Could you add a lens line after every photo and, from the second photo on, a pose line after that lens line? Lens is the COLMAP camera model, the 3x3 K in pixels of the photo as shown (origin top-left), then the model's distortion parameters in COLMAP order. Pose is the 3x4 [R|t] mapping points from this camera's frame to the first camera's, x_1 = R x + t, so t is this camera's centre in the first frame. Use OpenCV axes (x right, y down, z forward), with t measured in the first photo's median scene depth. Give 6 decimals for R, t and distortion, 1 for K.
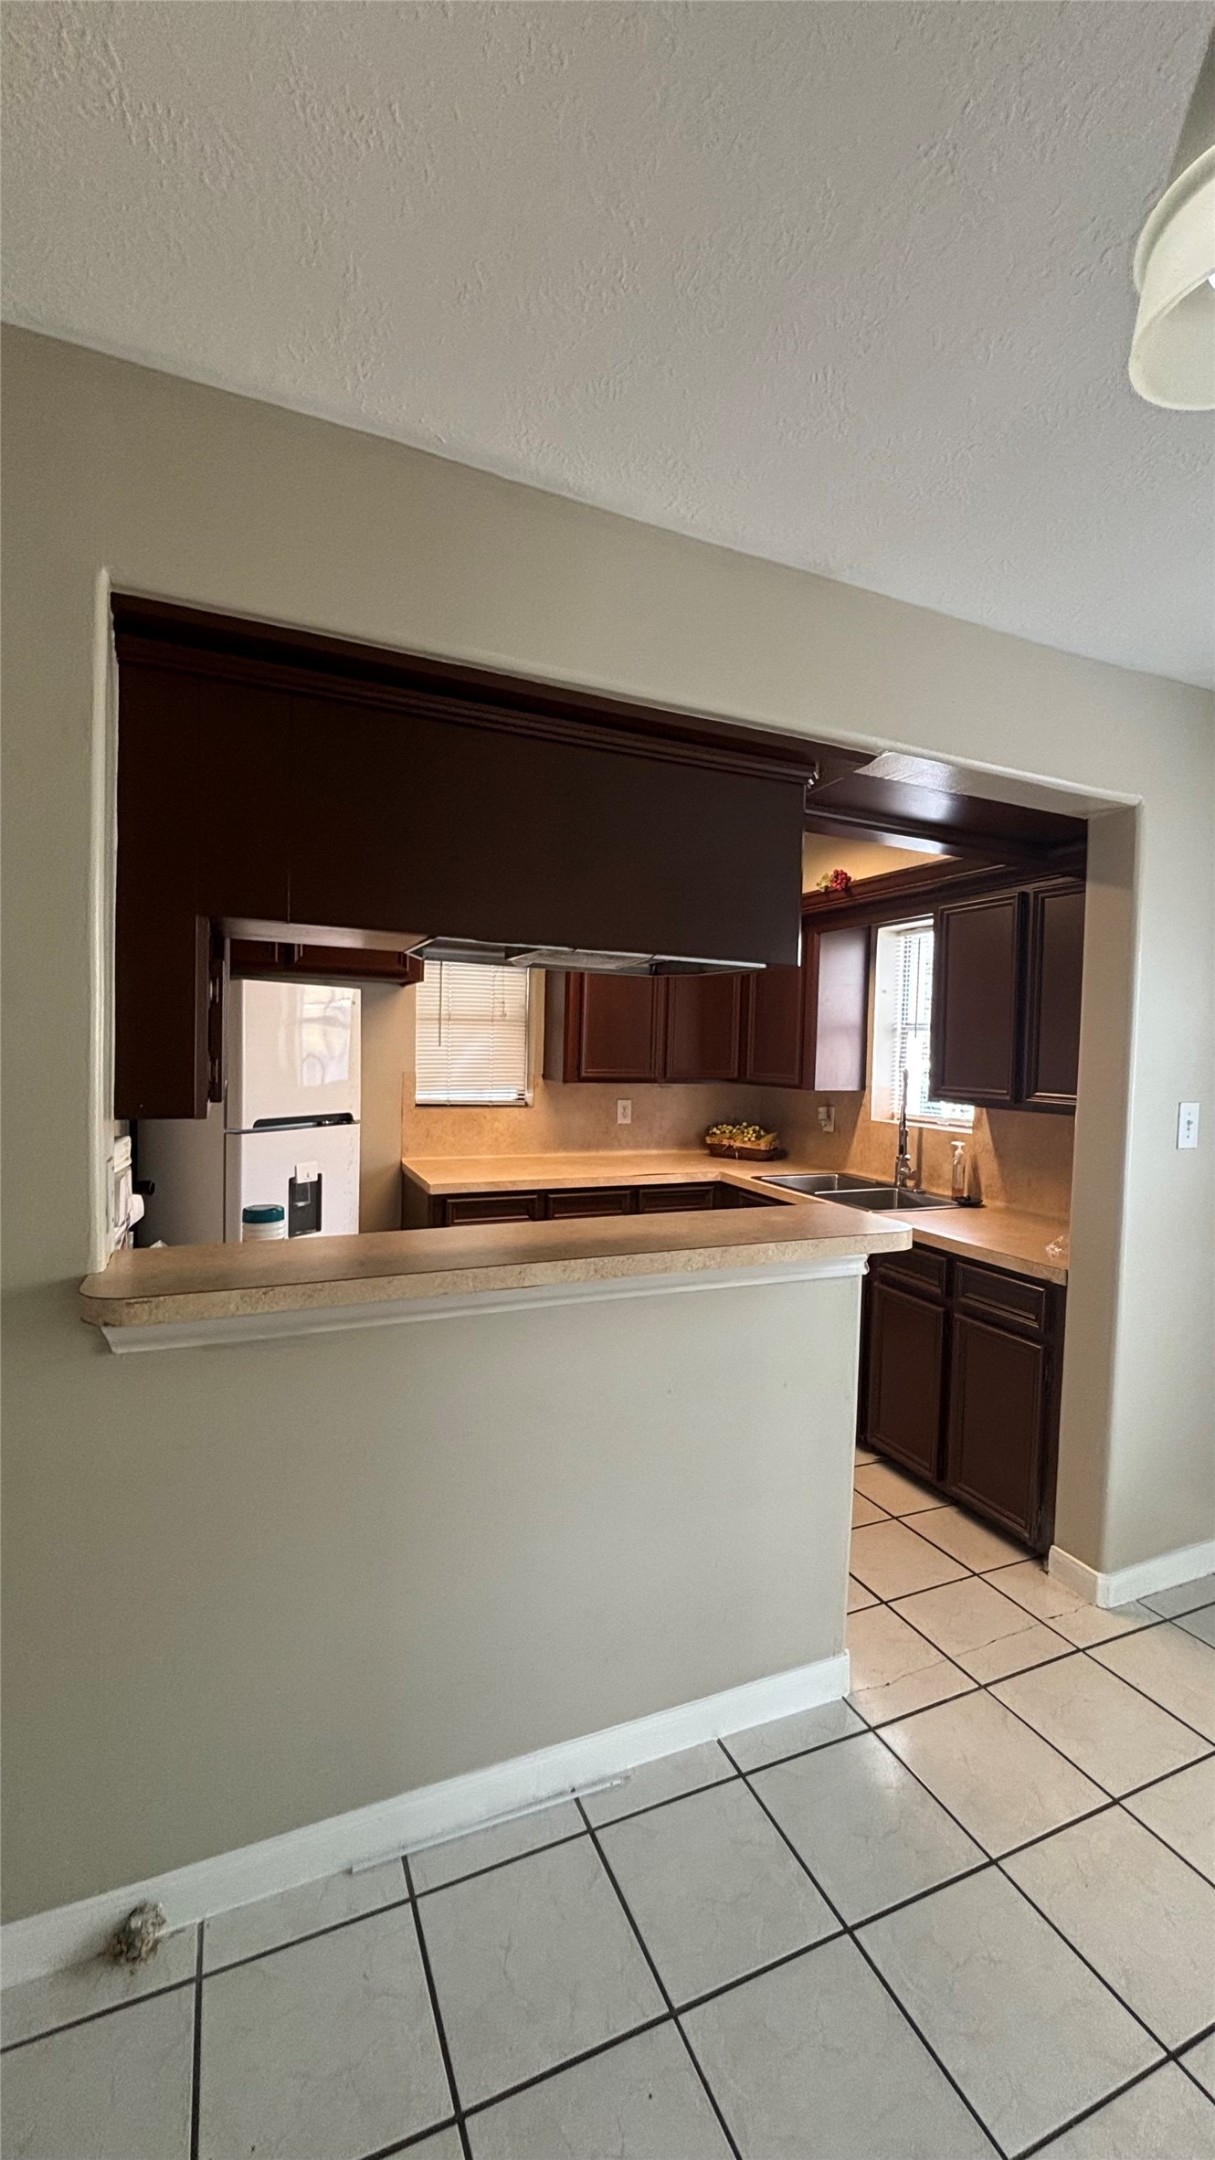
lens RADIAL K [[858.7, 0, 609.0], [0, 858.7, 1082.5], [0, 0, 1]] dist [0.000225, 0.000124]
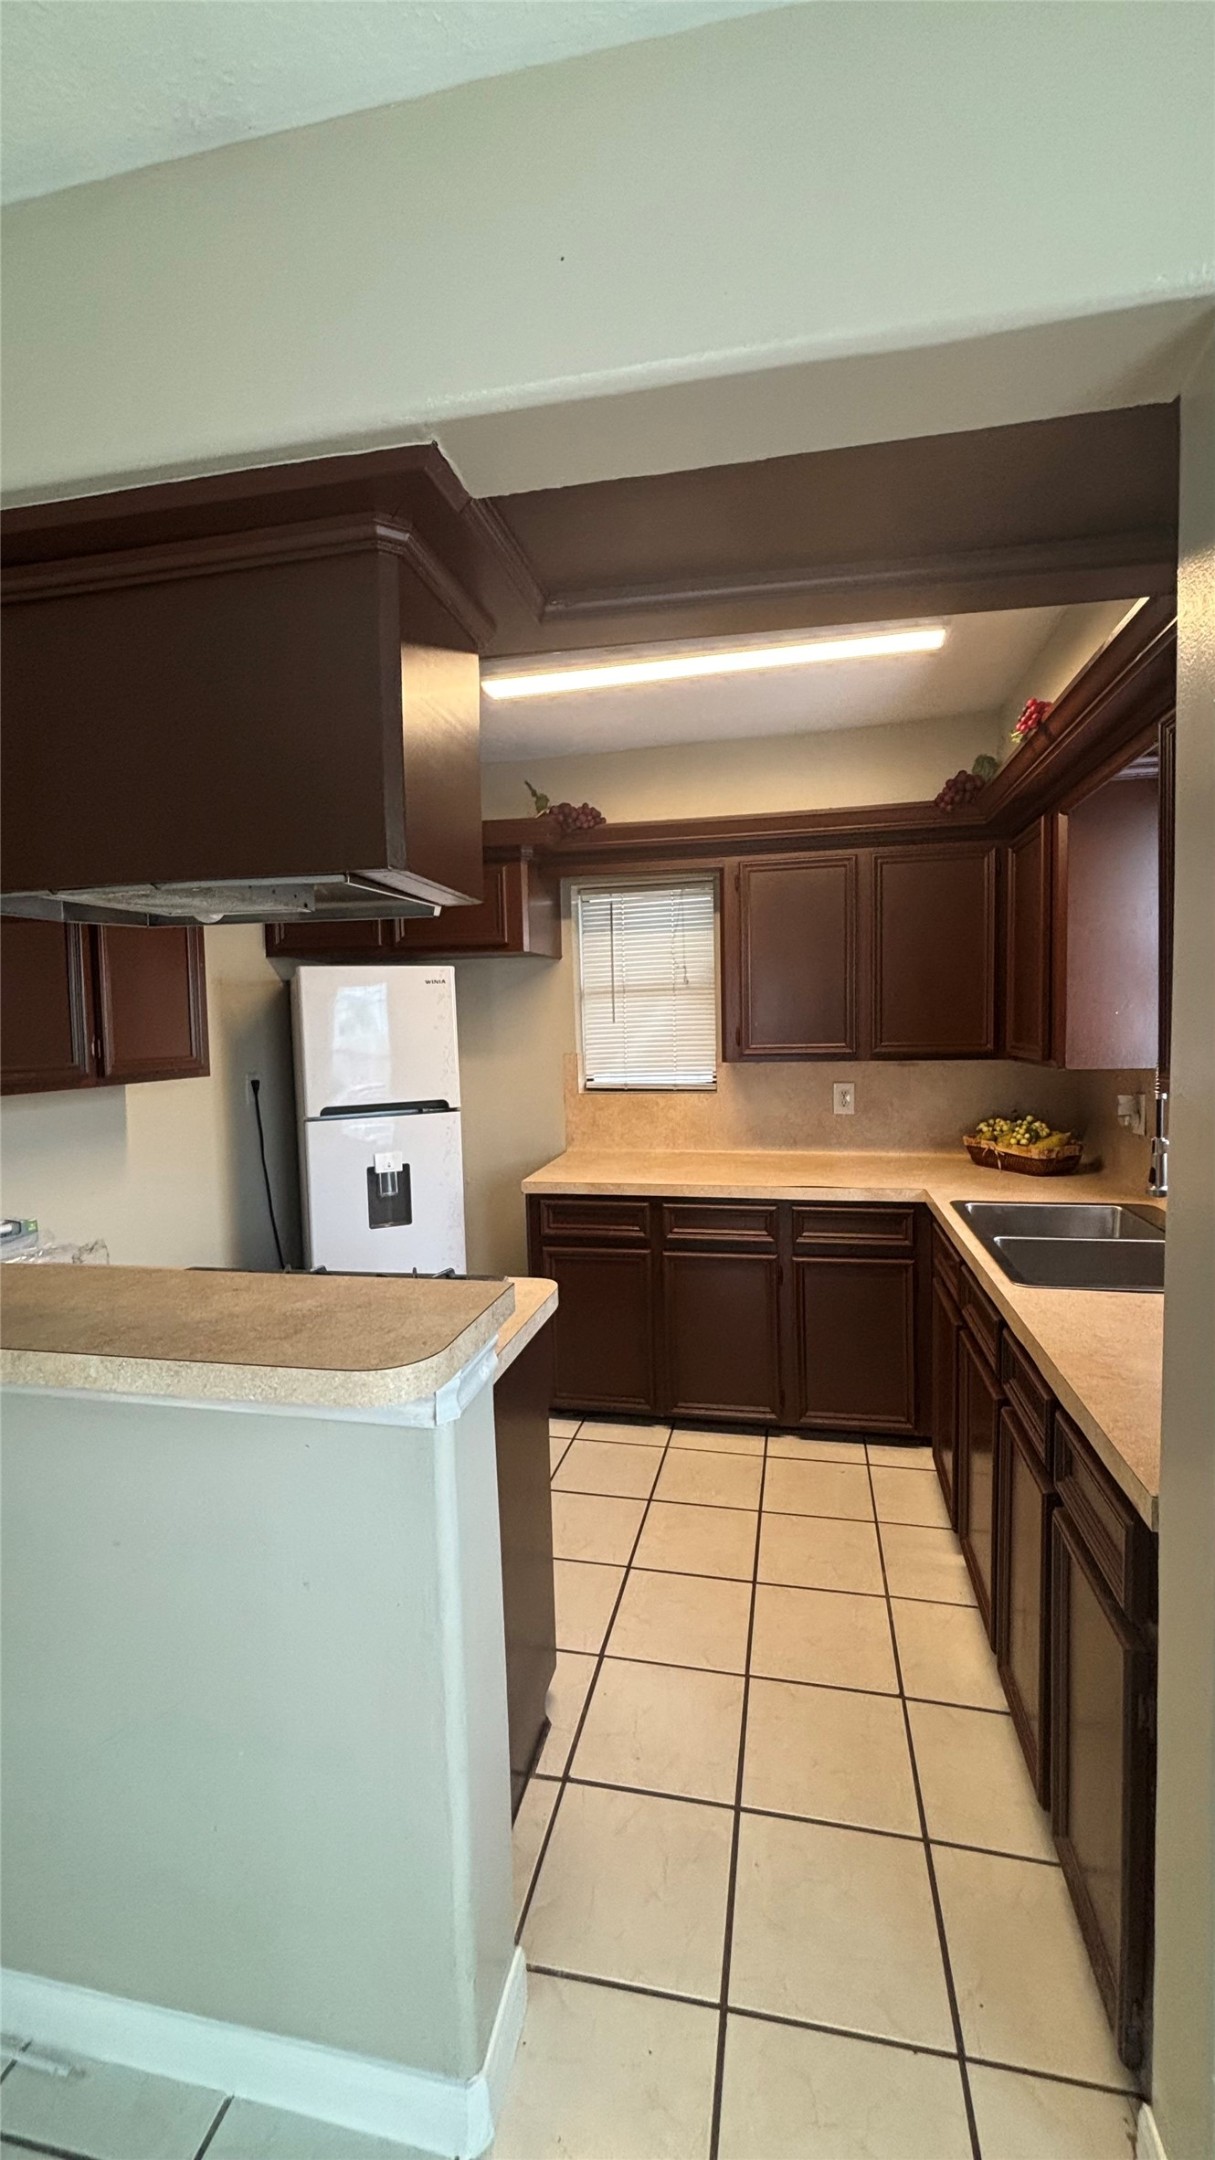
lens RADIAL K [[858.7, 0, 596.4], [0, 858.7, 1084.6], [0, 0, 1]] dist [0.000225, 0.000124]
pose [[0.805535, 0.000502, -0.592548, 0.303475], [0.018638, 0.999483, 0.026184, -0.002314], [0.592255, -0.032136, 0.805109, 0.270991]]
